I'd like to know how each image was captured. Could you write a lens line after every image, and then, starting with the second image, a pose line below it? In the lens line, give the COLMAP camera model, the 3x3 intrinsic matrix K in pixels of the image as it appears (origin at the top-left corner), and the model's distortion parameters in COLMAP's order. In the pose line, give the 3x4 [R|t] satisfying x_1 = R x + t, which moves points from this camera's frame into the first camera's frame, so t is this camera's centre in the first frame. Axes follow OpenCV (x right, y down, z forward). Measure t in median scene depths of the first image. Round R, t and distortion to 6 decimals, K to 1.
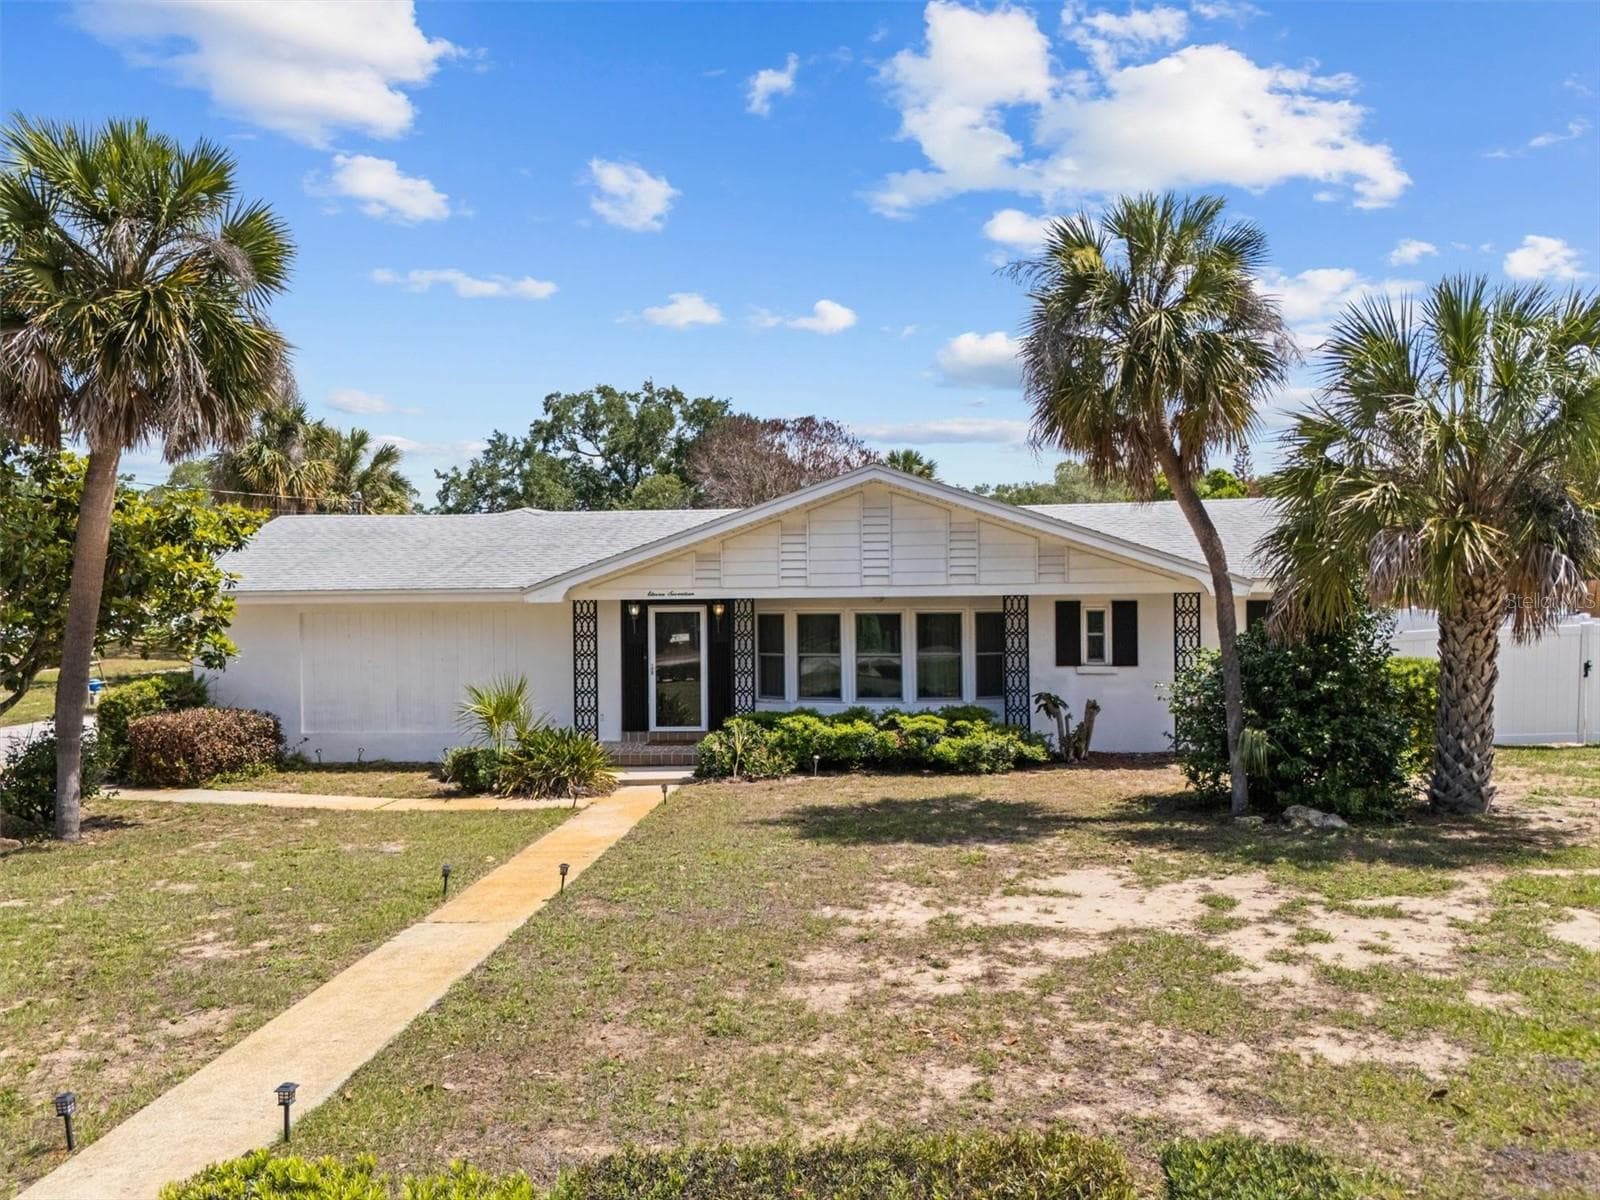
lens RADIAL K [[1184.9, 0, 804.1], [0, 1184.9, 595.4], [0, 0, 1]] dist [0.063084, -0.052806]
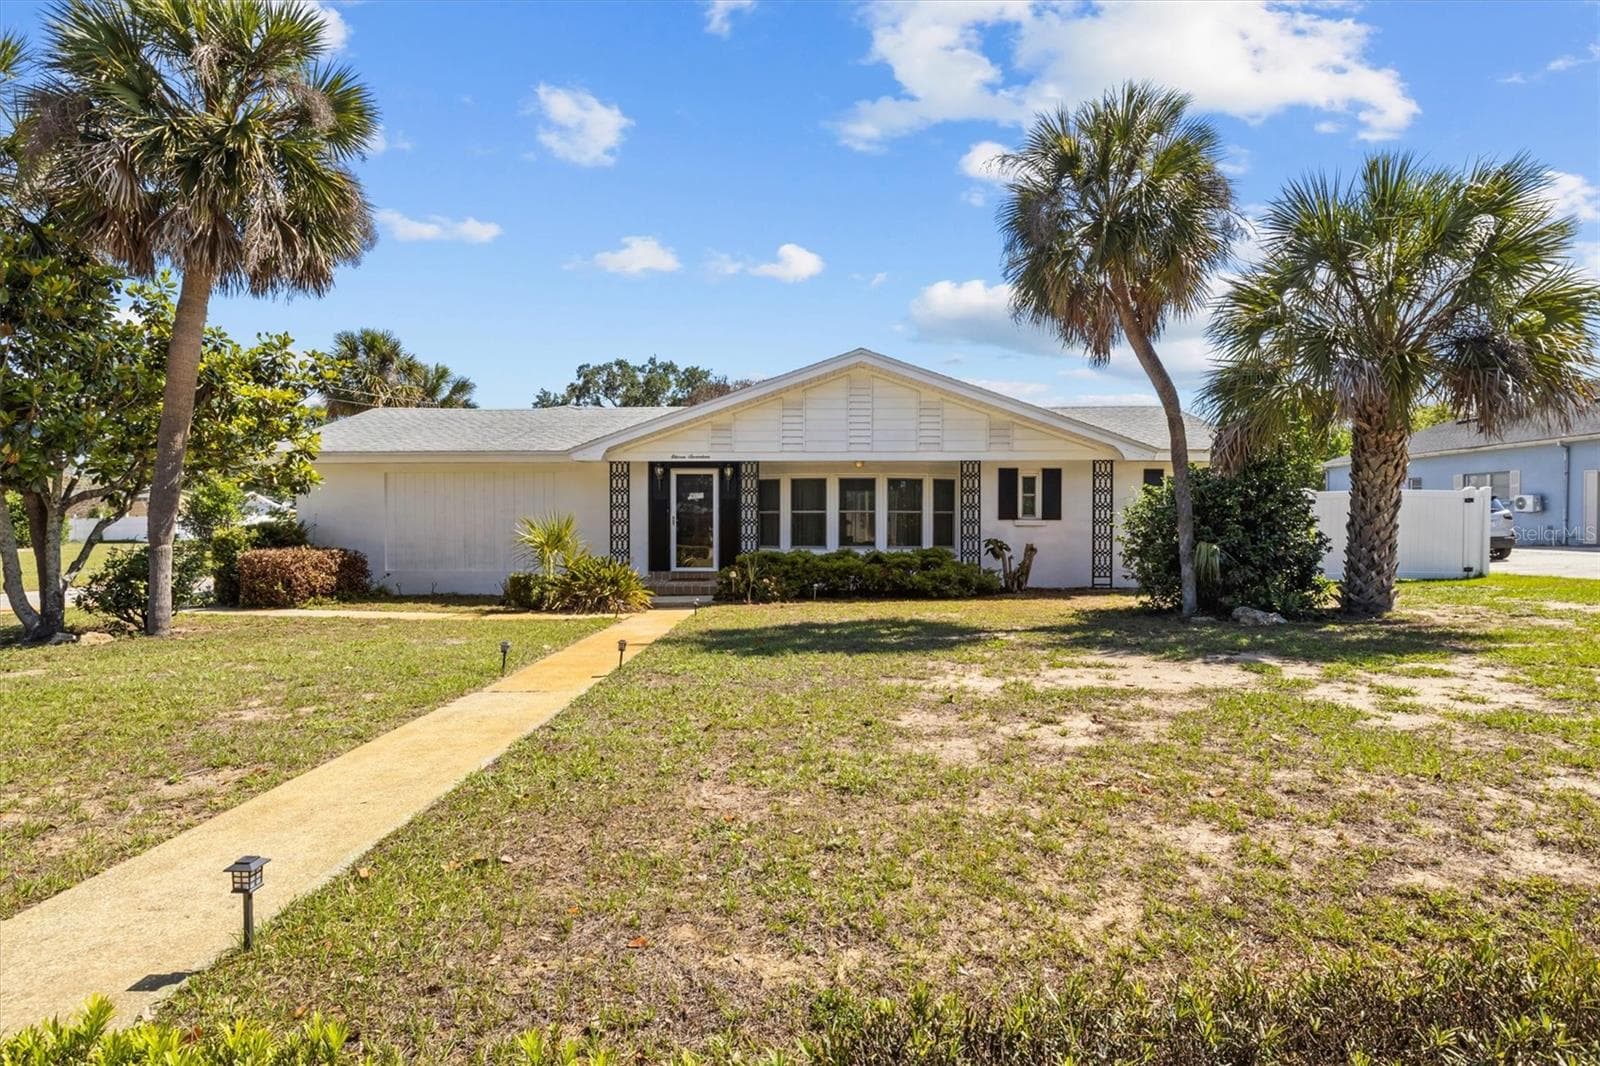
lens RADIAL K [[790.1, 0, 800.0], [0, 790.1, 533.0], [0, 0, 1]] dist [-0.012164, 0.000179]
pose [[0.997743, 0.009766, 0.066429, -0.077171], [-0.010122, 0.999936, 0.005015, 0.103670], [-0.066375, -0.005676, 0.997779, 0.257124]]
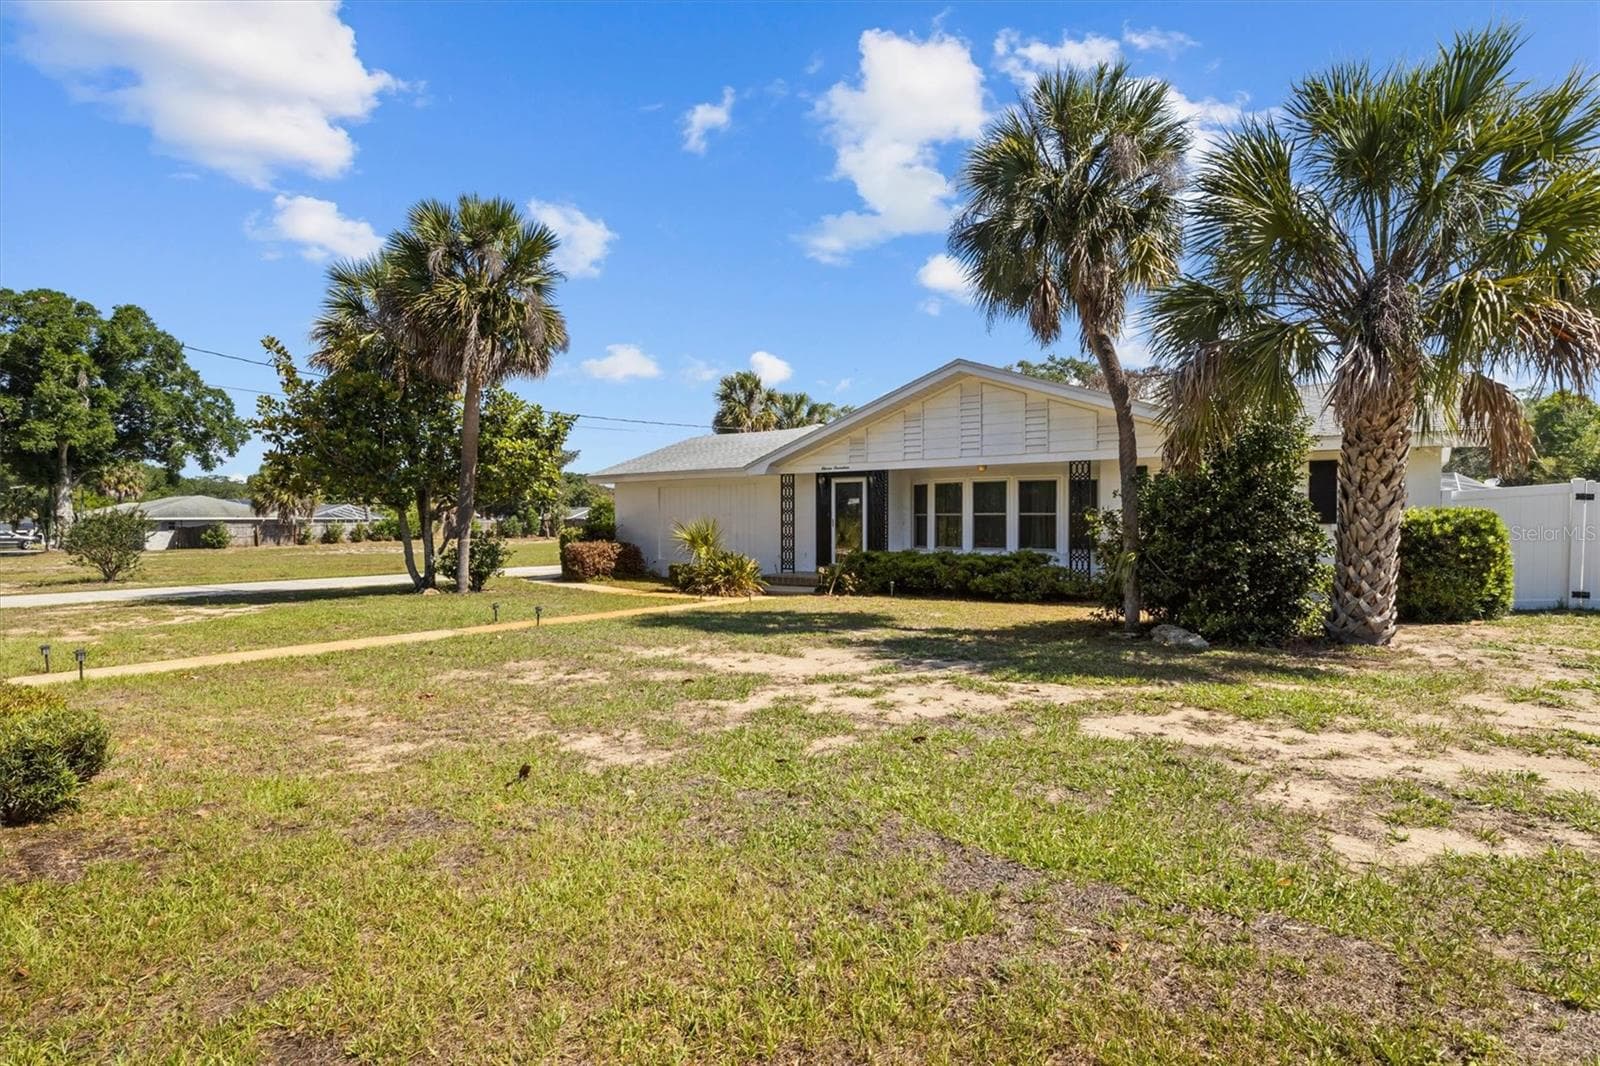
lens RADIAL K [[786.1, 0, 802.3], [0, 786.1, 536.5], [0, 0, 1]] dist [-0.019624, -0.000638]
pose [[0.851143, 0.020154, -0.524547, 0.502119], [-0.010669, 0.999720, 0.021098, 0.087921], [0.524826, -0.012361, 0.851120, 0.254120]]
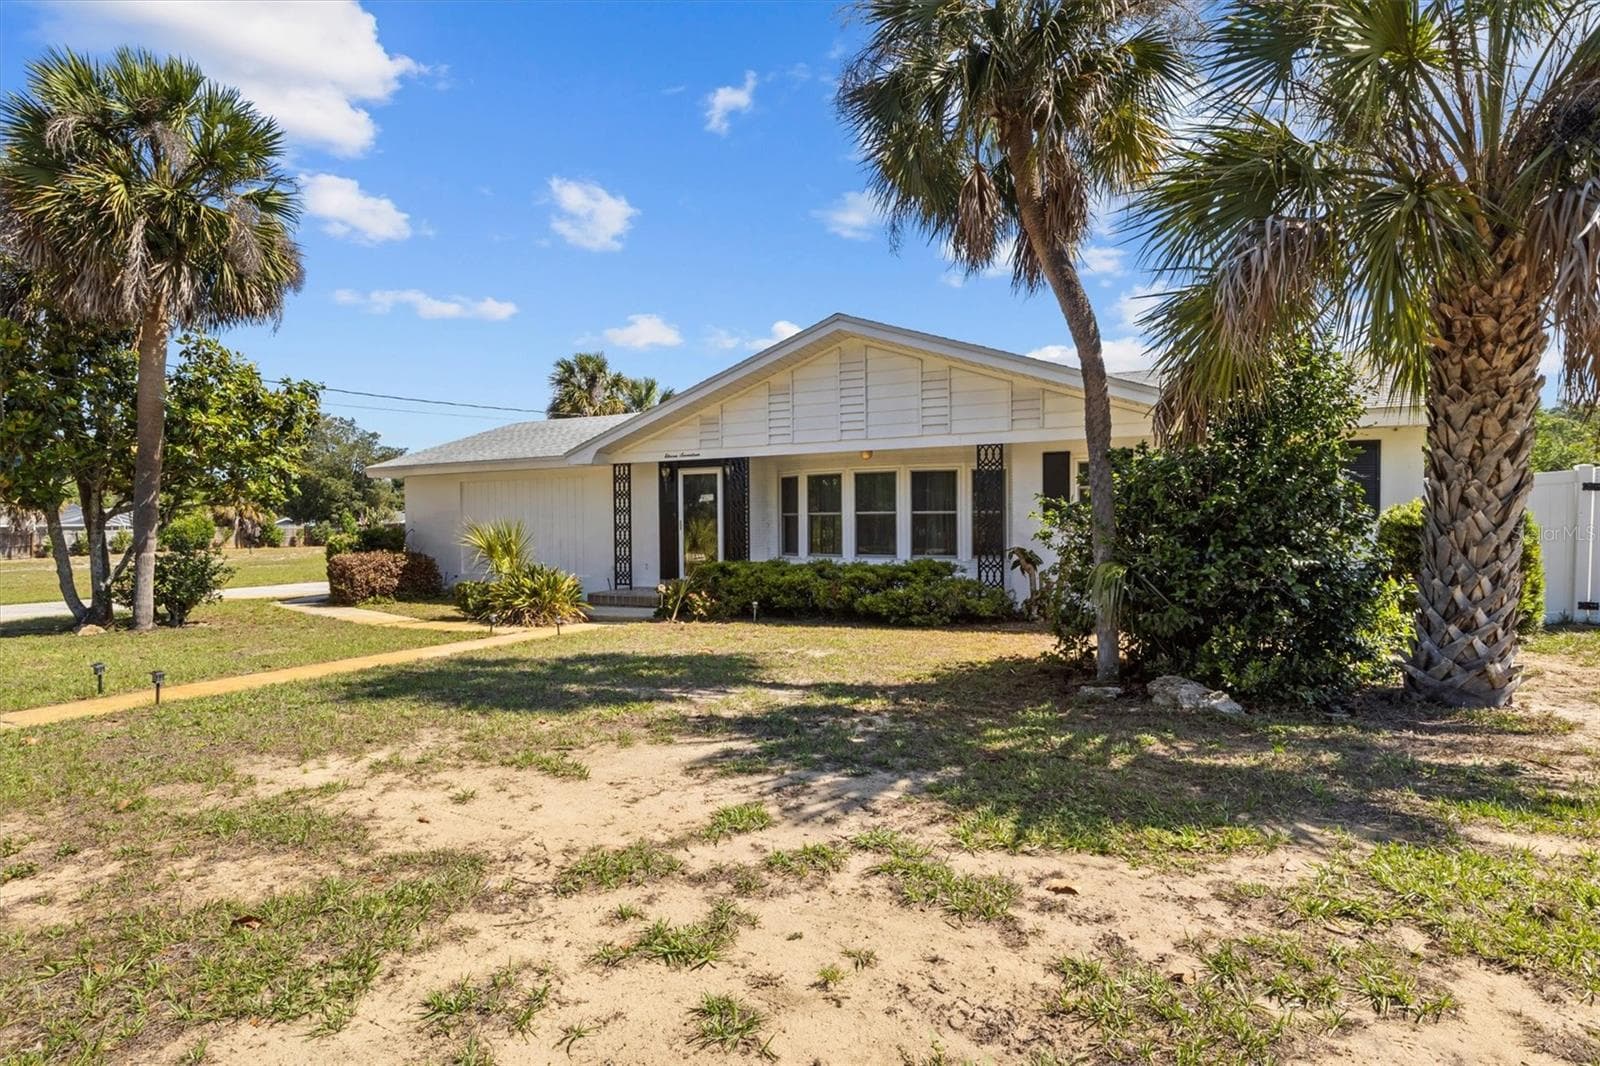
lens RADIAL K [[786.1, 0, 802.3], [0, 786.1, 536.5], [0, 0, 1]] dist [-0.019624, -0.000638]
pose [[0.928372, 0.009593, -0.371529, 0.384858], [-0.003586, 0.999851, 0.016858, 0.089129], [0.371635, -0.014318, 0.928268, 0.510227]]
